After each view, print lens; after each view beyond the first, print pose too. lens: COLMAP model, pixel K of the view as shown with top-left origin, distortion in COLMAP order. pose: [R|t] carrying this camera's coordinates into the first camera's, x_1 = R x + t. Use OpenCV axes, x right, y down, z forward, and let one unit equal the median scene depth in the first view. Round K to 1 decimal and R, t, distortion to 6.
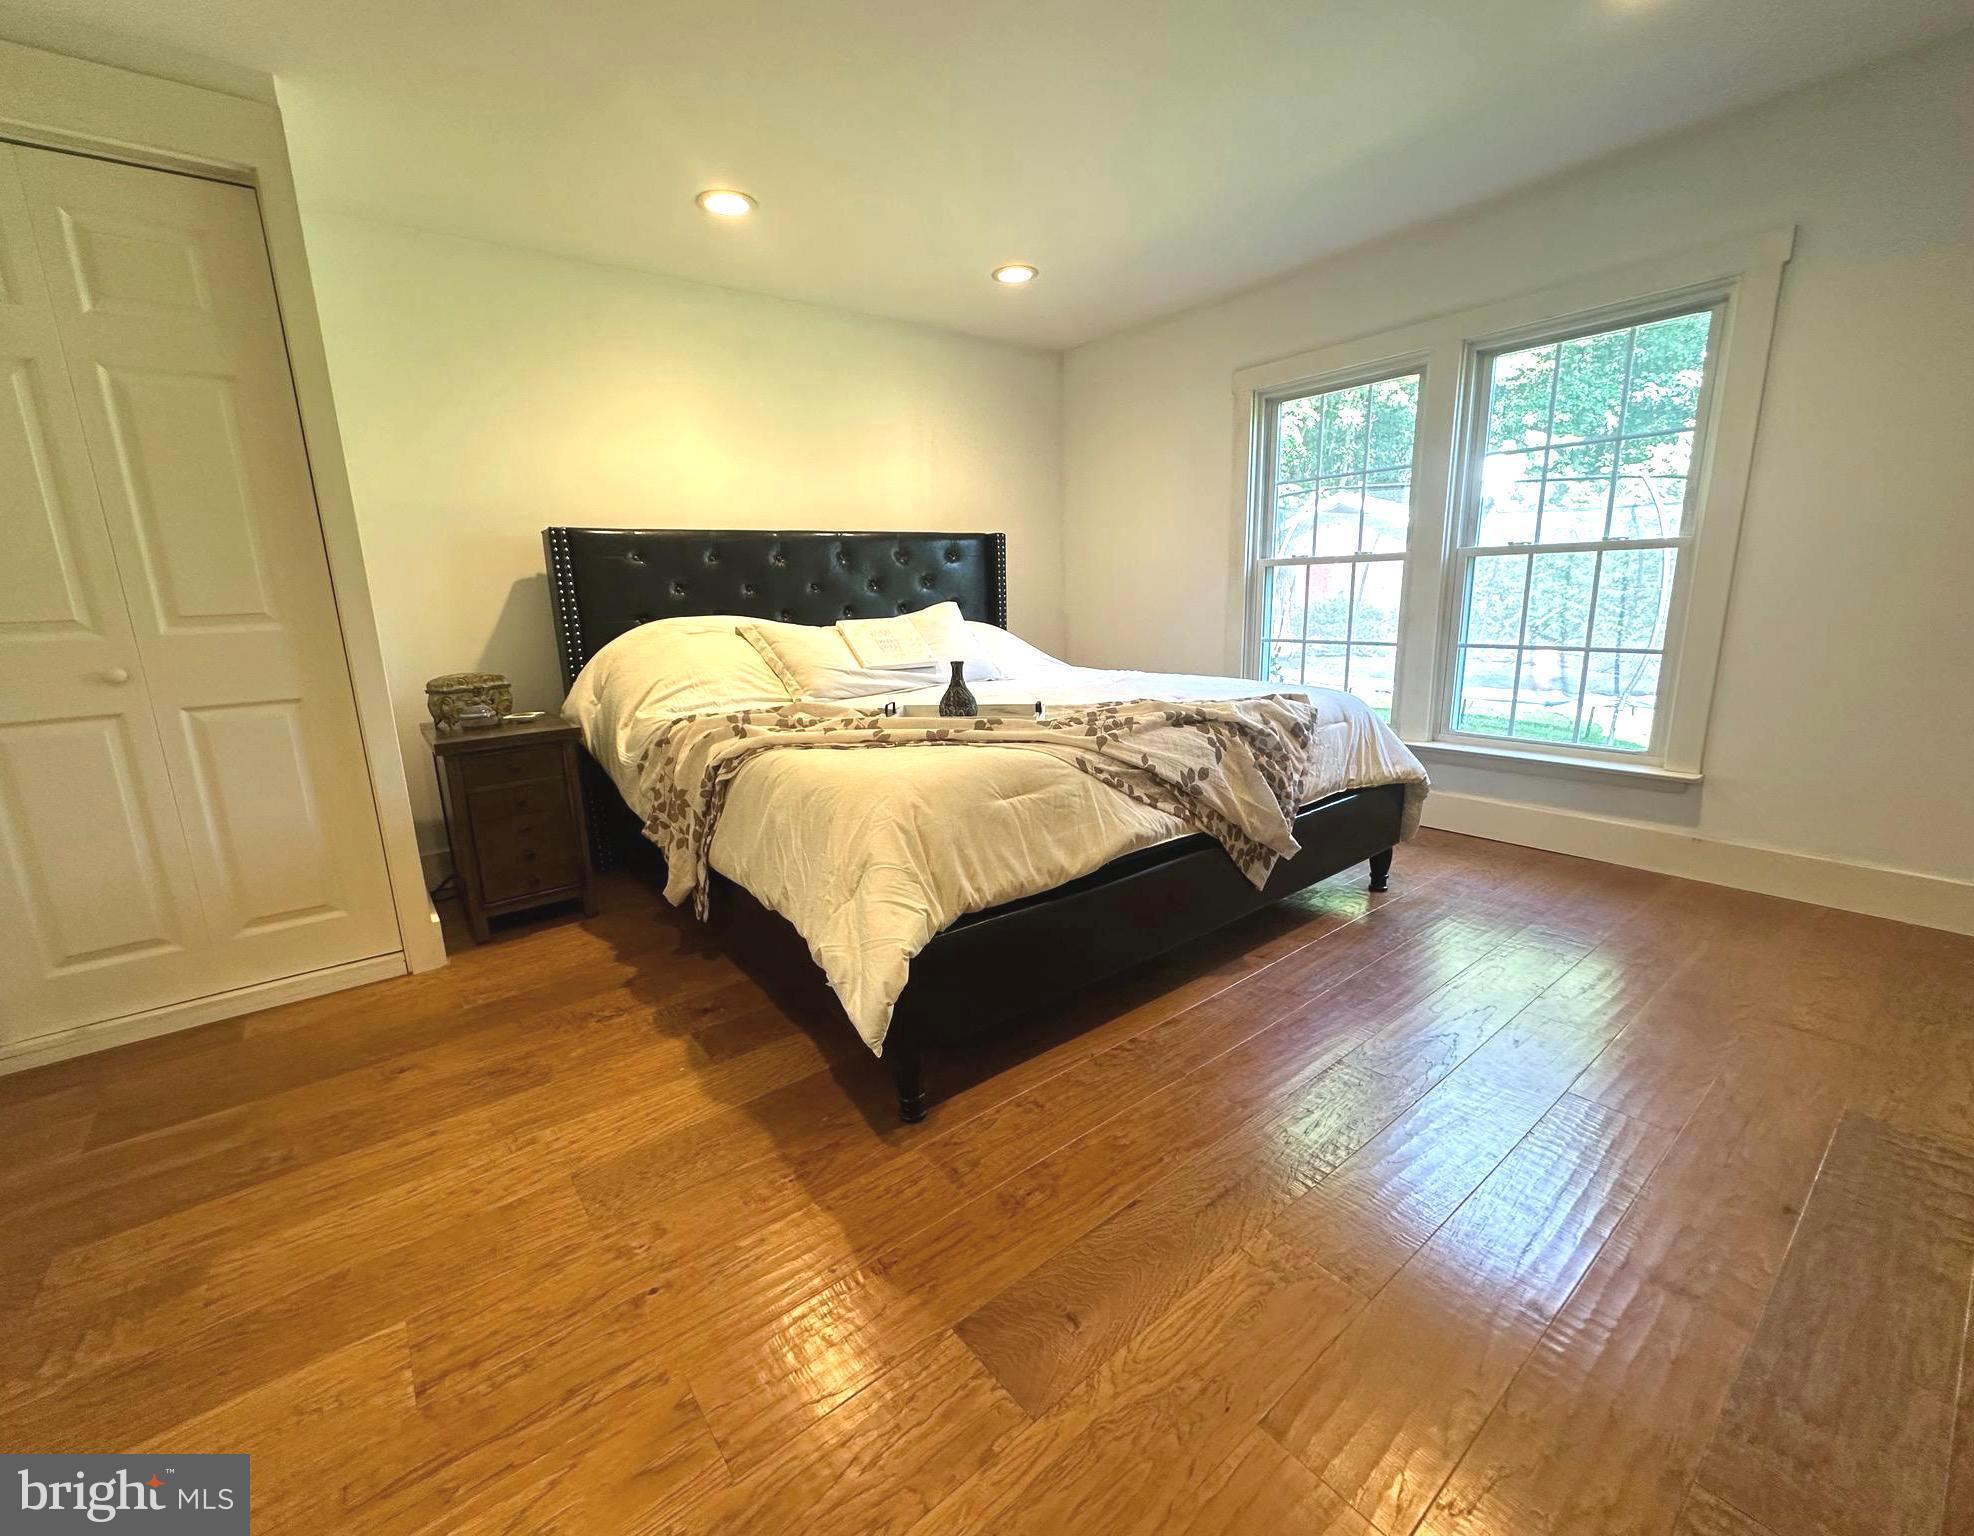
lens RADIAL K [[788.9, 0, 982.3], [0, 788.9, 776.5], [0, 0, 1]] dist [0.012033, -0.006397]
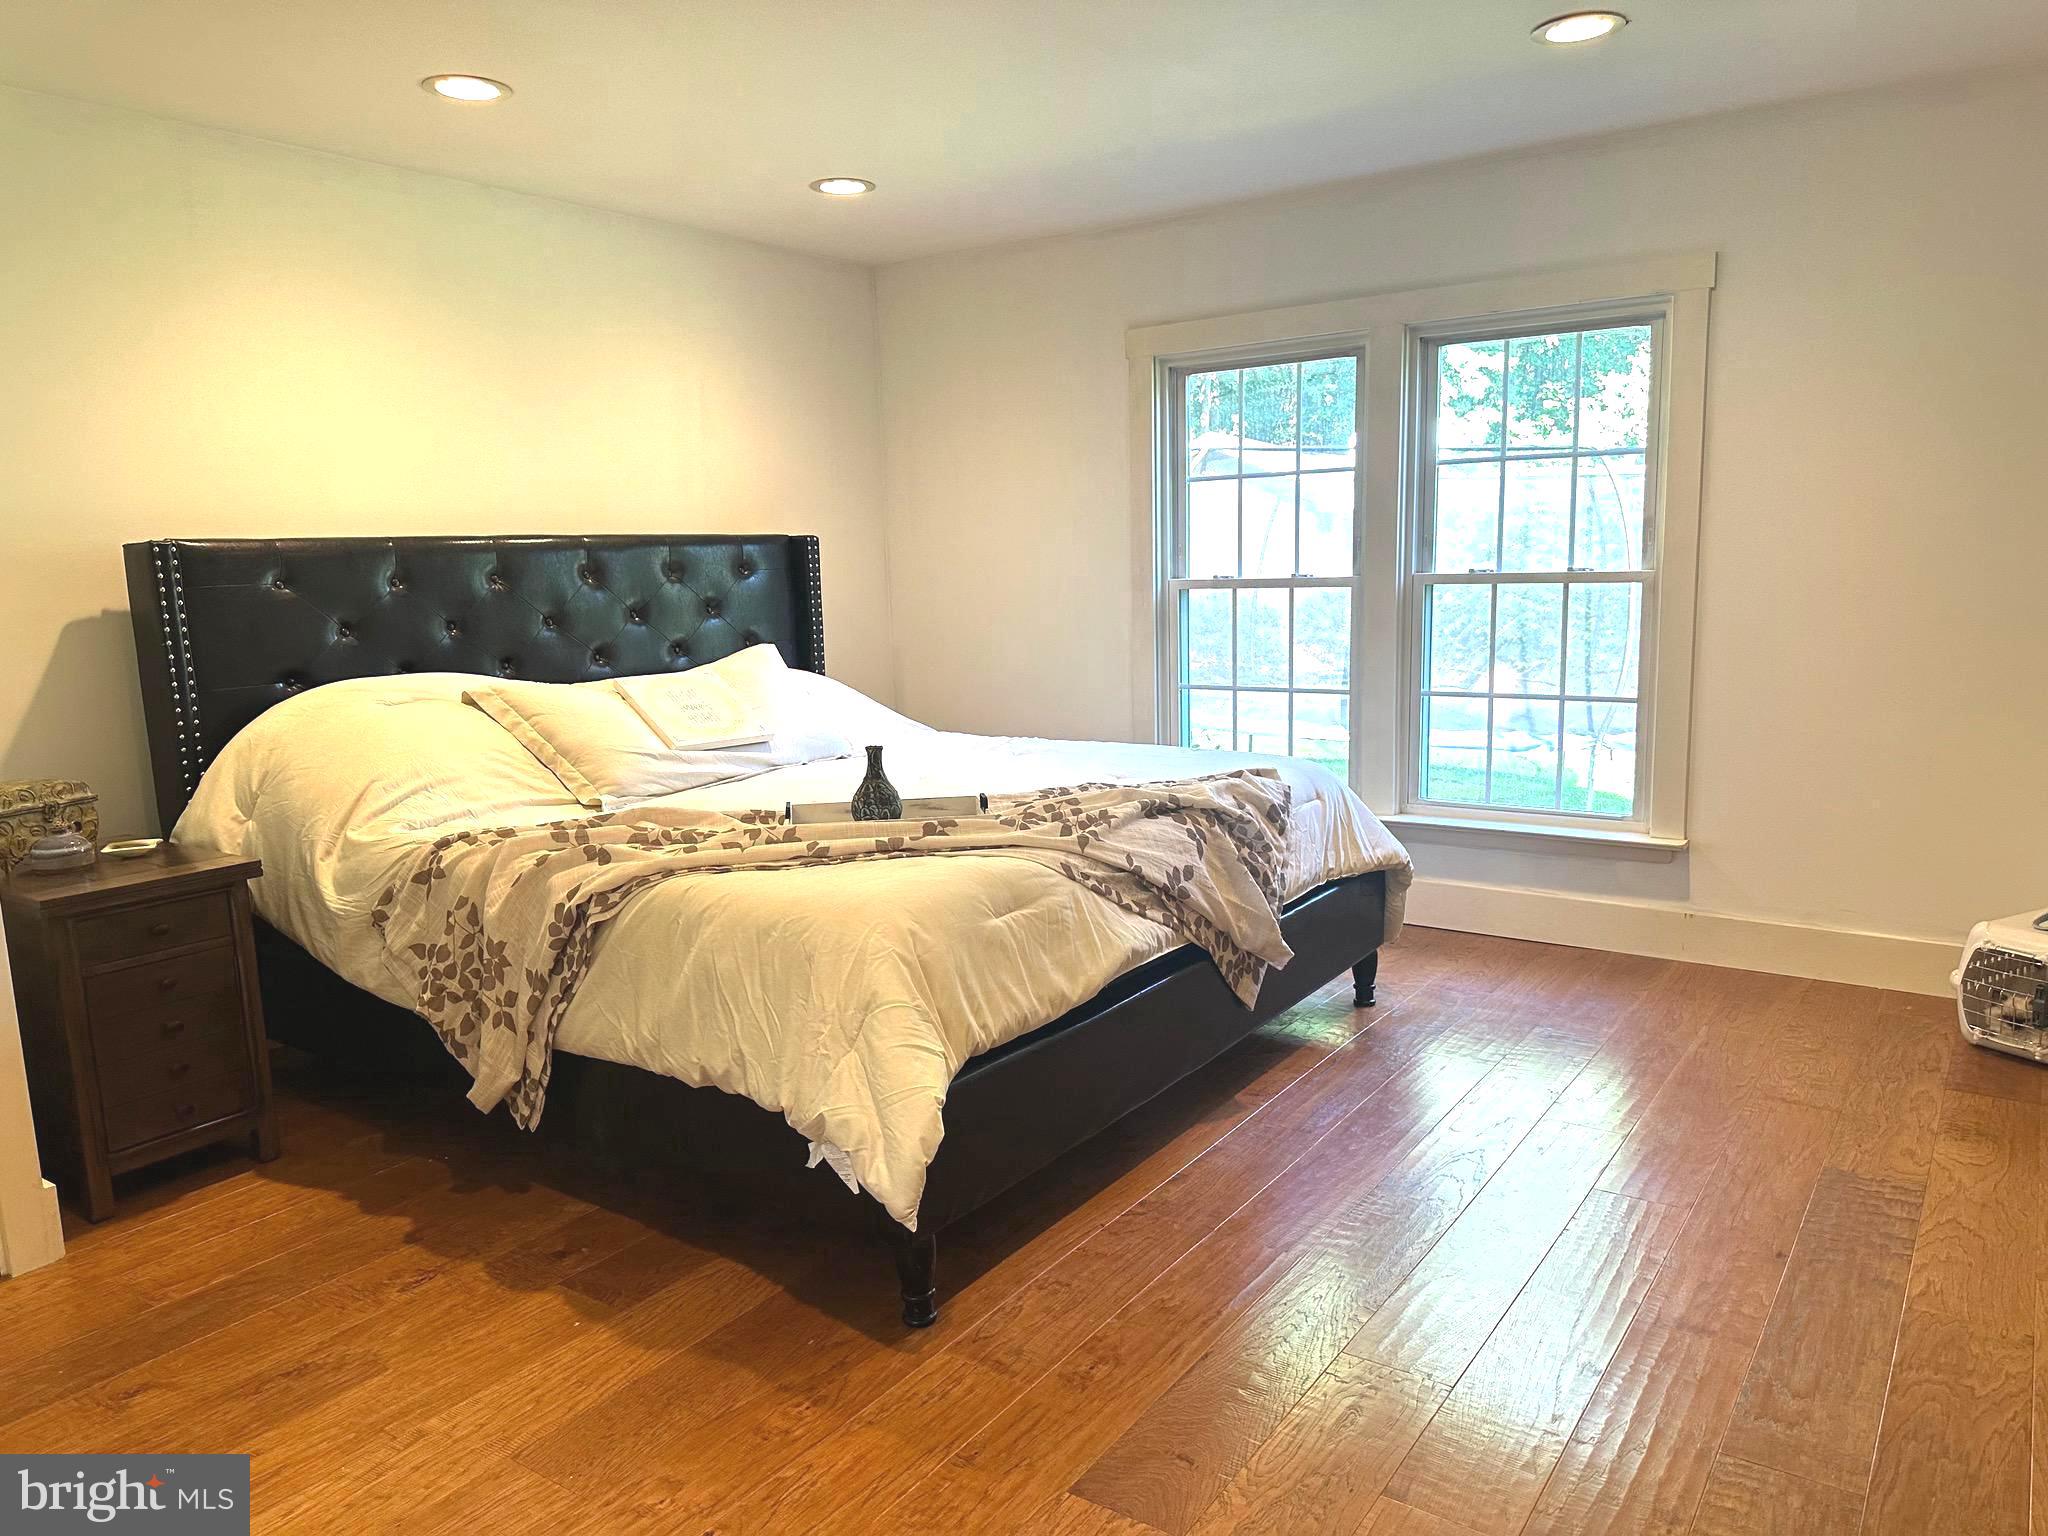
lens RADIAL K [[1421.9, 0, 1043.6], [0, 1421.9, 762.9], [0, 0, 1]] dist [0.158434, -0.239577]
pose [[0.951157, -0.036859, 0.306500, -0.331557], [0.062539, 0.995267, -0.074386, -0.016766], [-0.302307, 0.089921, 0.948960, -0.410709]]
